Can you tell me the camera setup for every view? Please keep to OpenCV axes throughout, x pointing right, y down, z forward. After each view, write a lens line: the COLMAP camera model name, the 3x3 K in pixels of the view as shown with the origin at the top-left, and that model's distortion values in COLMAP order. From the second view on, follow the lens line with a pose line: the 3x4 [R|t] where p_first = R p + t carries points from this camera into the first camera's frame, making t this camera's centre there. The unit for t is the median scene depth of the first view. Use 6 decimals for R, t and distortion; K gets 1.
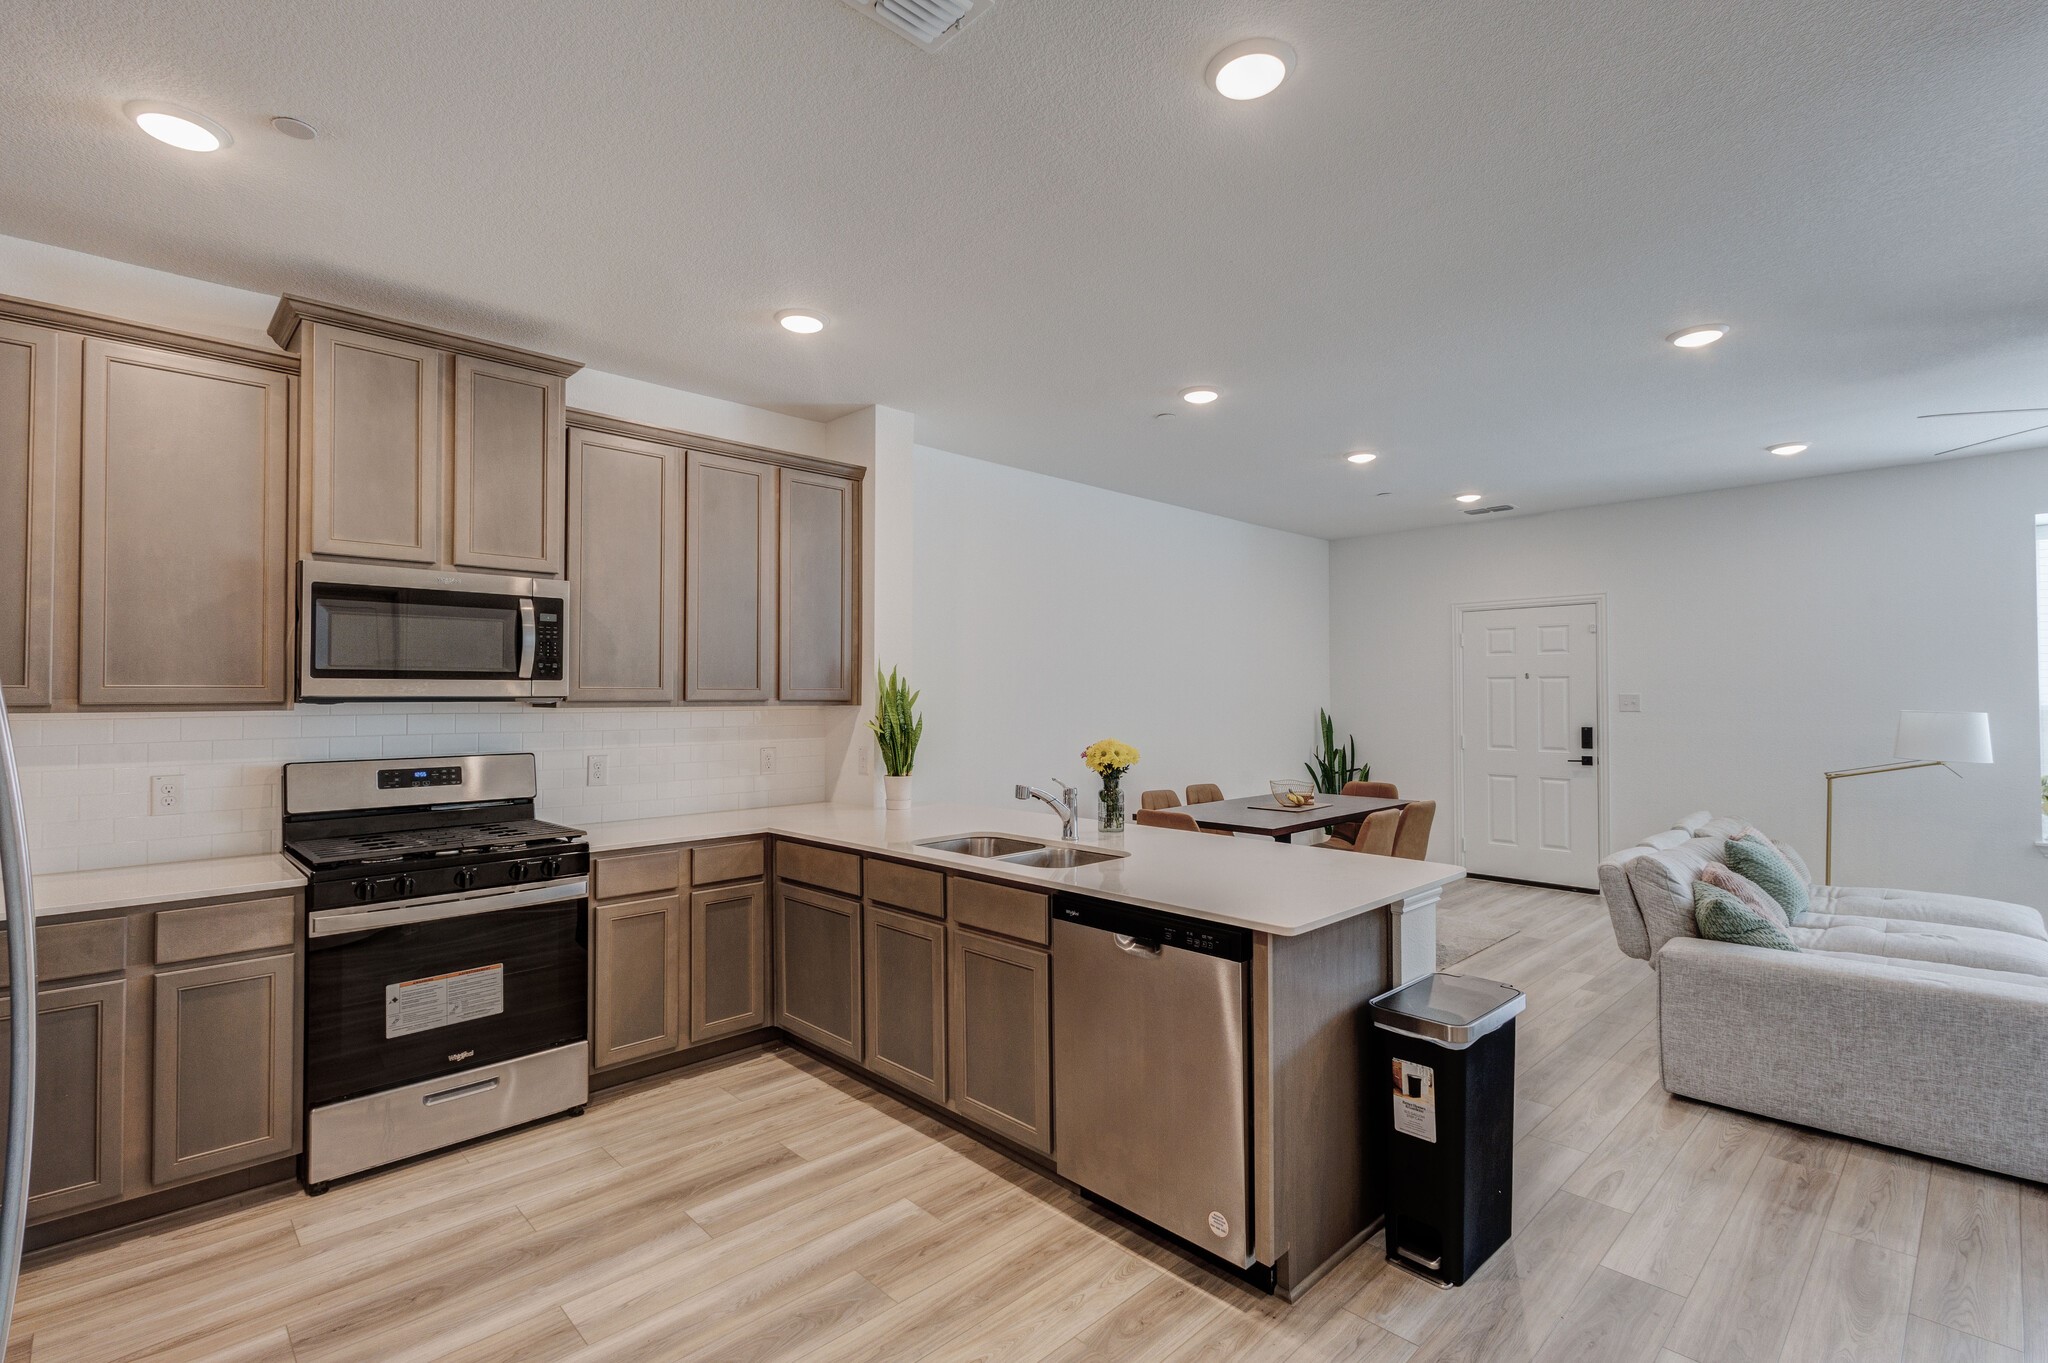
lens RADIAL K [[937.7, 0, 1024.0], [0, 937.7, 681.5], [0, 0, 1]] dist [0.007557, -0.000244]
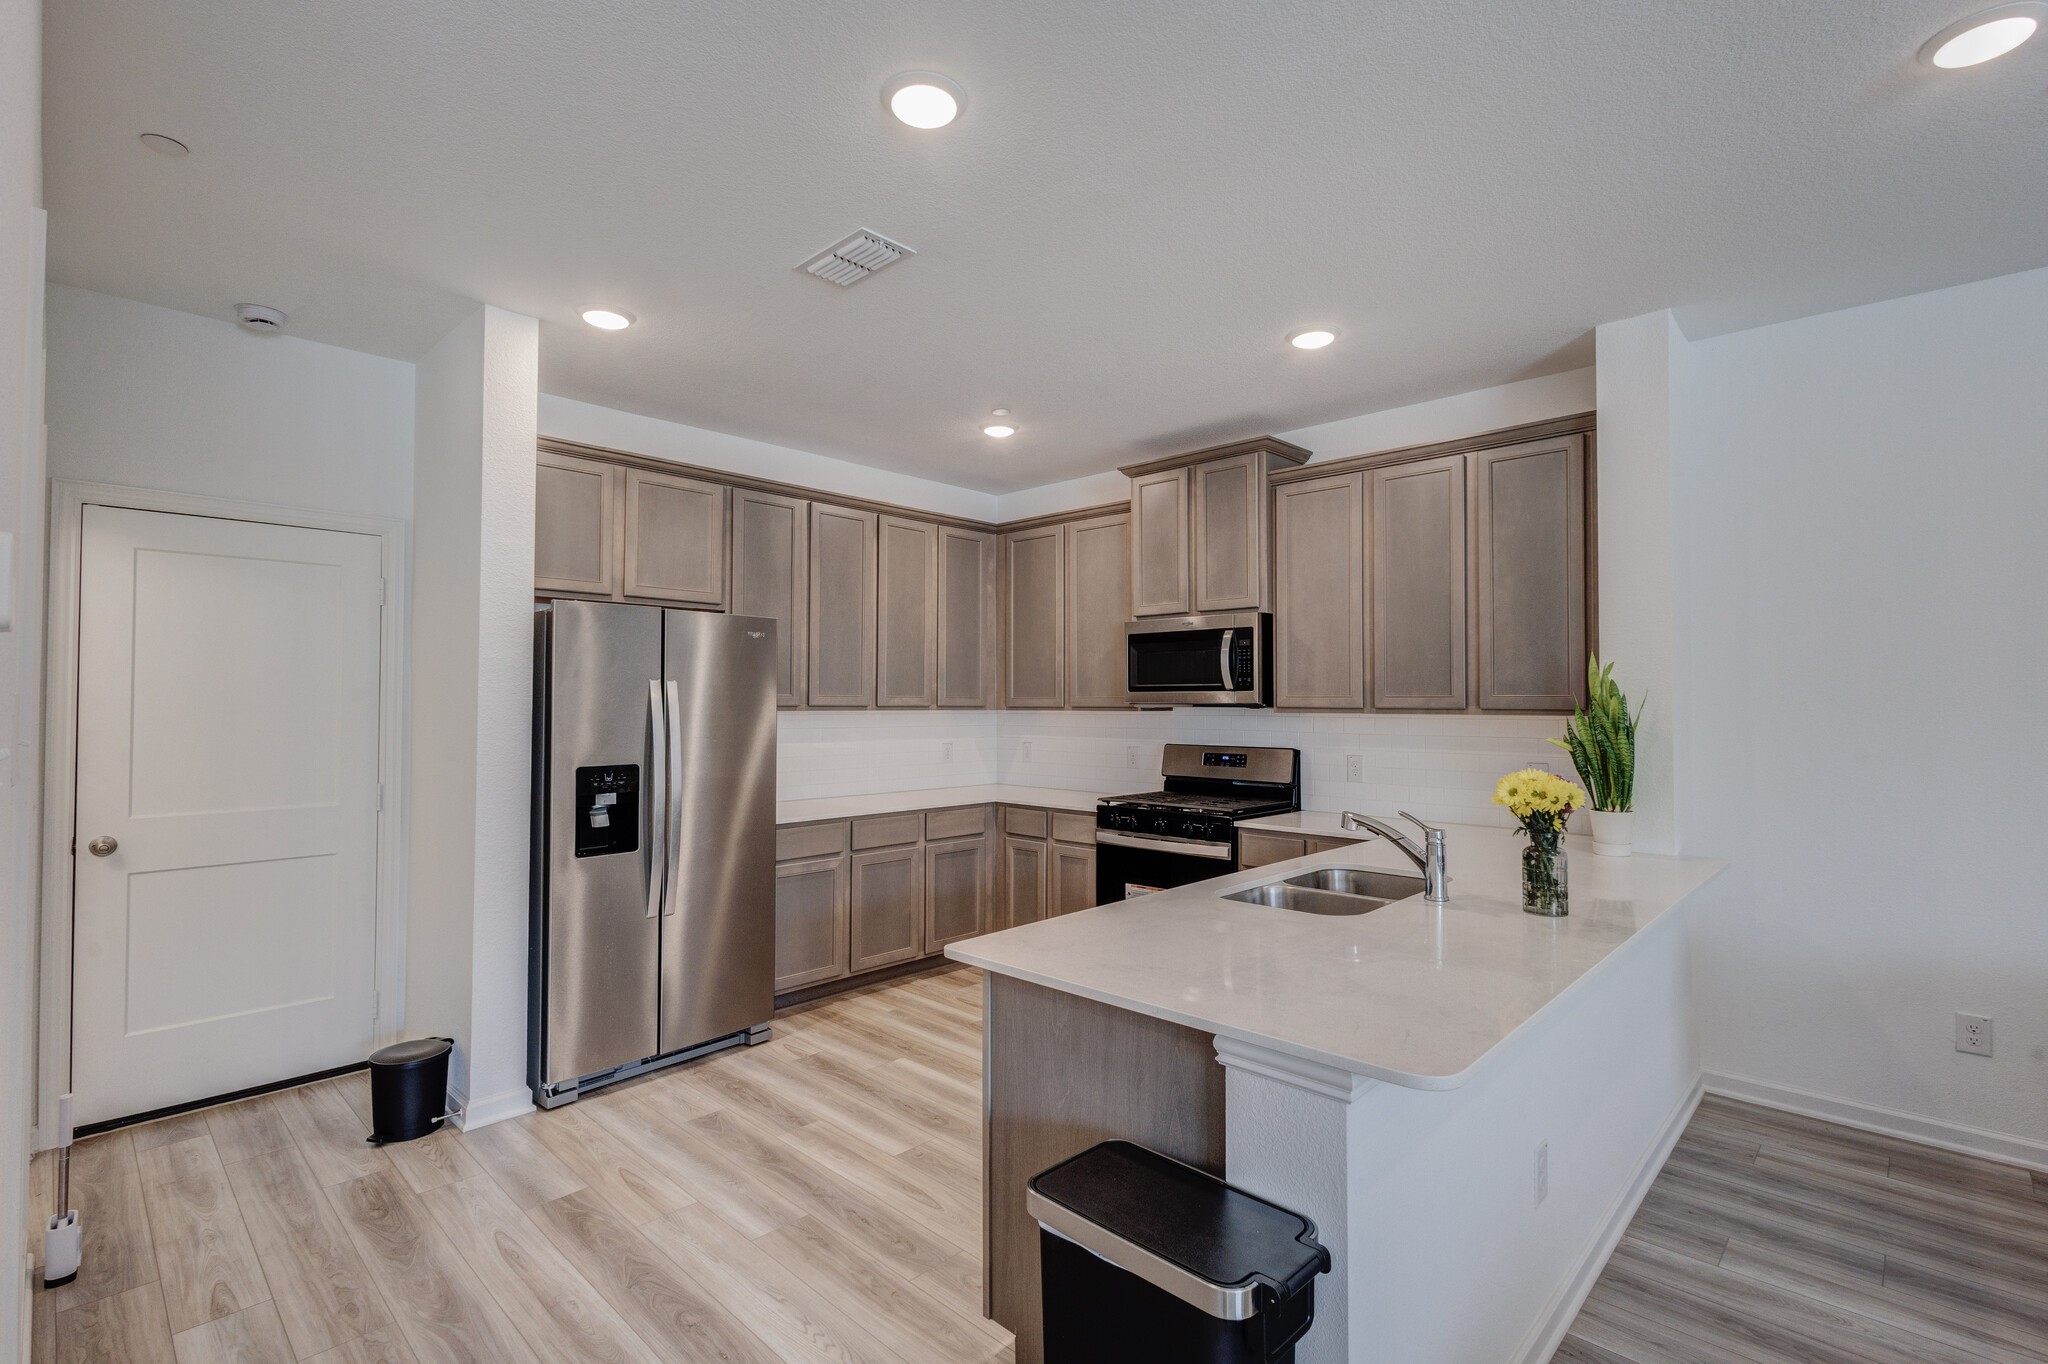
lens RADIAL K [[937.7, 0, 1024.0], [0, 937.7, 682.0], [0, 0, 1]] dist [0.007557, -0.000244]
pose [[0.035966, -0.018816, -0.999176, 0.784494], [0.014378, 0.999729, -0.018309, 0.005703], [0.999250, -0.013708, 0.036227, 0.657301]]
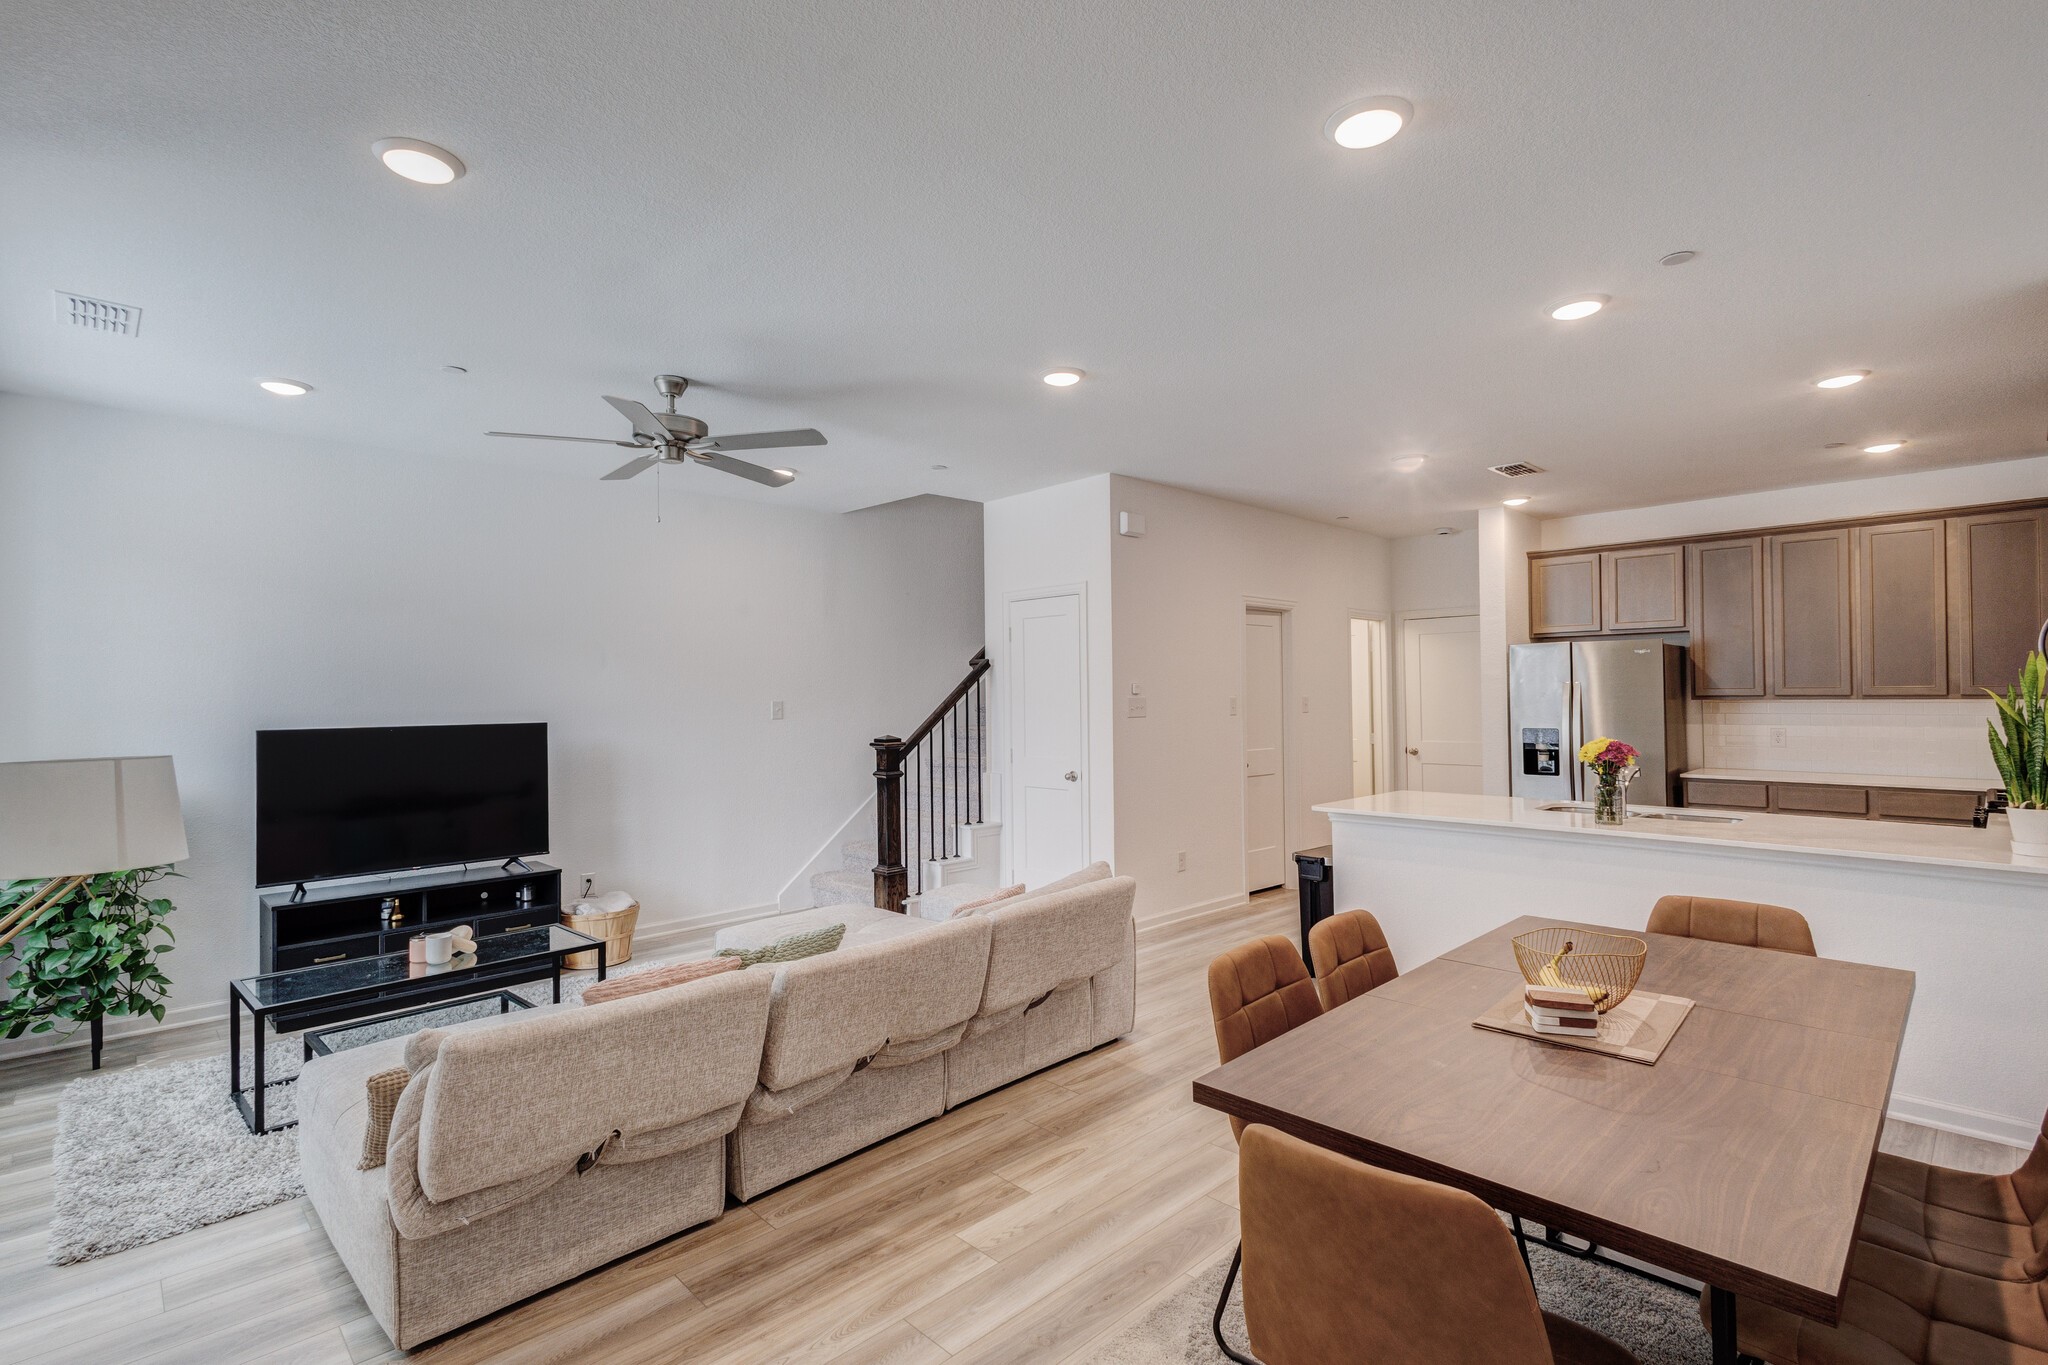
lens RADIAL K [[954.5, 0, 1027.7], [0, 954.5, 686.7], [0, 0, 1]] dist [0.003680, 0.000722]
pose [[-0.999869, 0.012039, -0.010851, 0.820894], [0.012325, 0.999568, -0.026685, 0.026062], [0.010525, -0.026815, -0.999585, 2.232238]]
